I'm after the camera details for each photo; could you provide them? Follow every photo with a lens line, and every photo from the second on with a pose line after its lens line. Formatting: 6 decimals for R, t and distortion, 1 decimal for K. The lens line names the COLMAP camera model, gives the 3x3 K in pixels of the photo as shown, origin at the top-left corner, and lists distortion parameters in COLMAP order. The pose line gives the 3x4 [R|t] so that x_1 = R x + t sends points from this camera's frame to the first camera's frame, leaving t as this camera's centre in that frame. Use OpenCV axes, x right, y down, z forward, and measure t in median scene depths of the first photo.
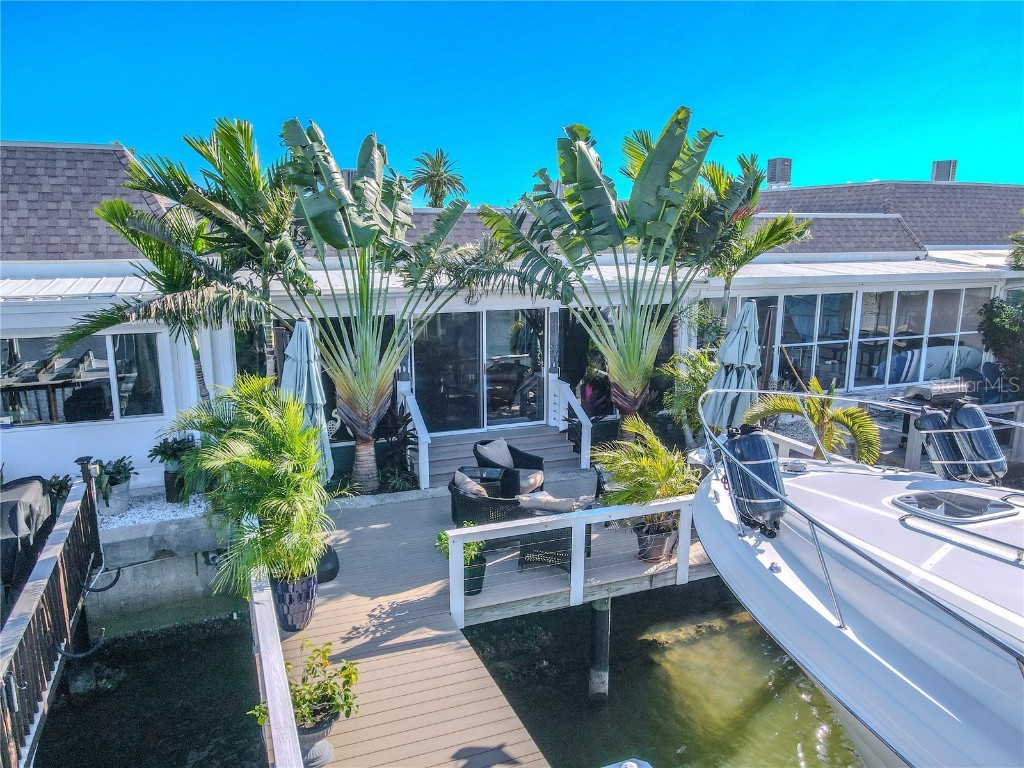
lens RADIAL K [[735.7, 0, 488.3], [0, 735.7, 388.2], [0, 0, 1]] dist [0.031058, -0.000918]
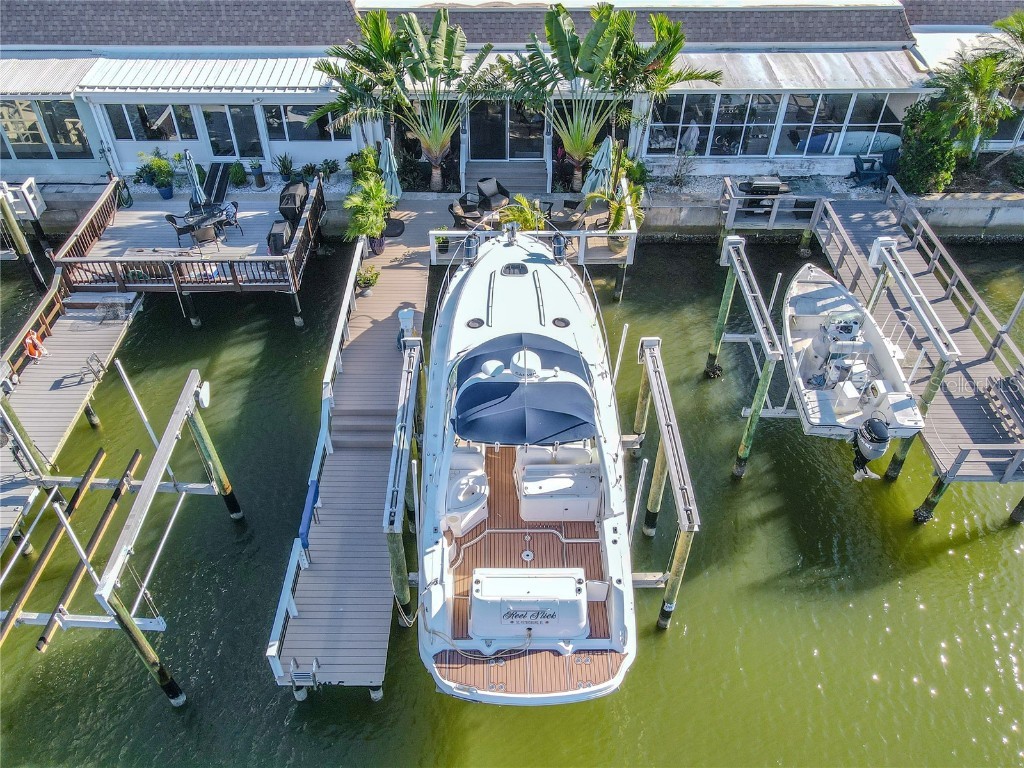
lens RADIAL K [[804.0, 0, 485.7], [0, 804.0, 373.0], [0, 0, 1]] dist [0.015745, 0.005110]
pose [[0.925030, 0.247297, -0.288380, 0.803115], [-0.065227, 0.851226, 0.520730, -0.659430], [0.374251, -0.462881, 0.803540, -1.111121]]
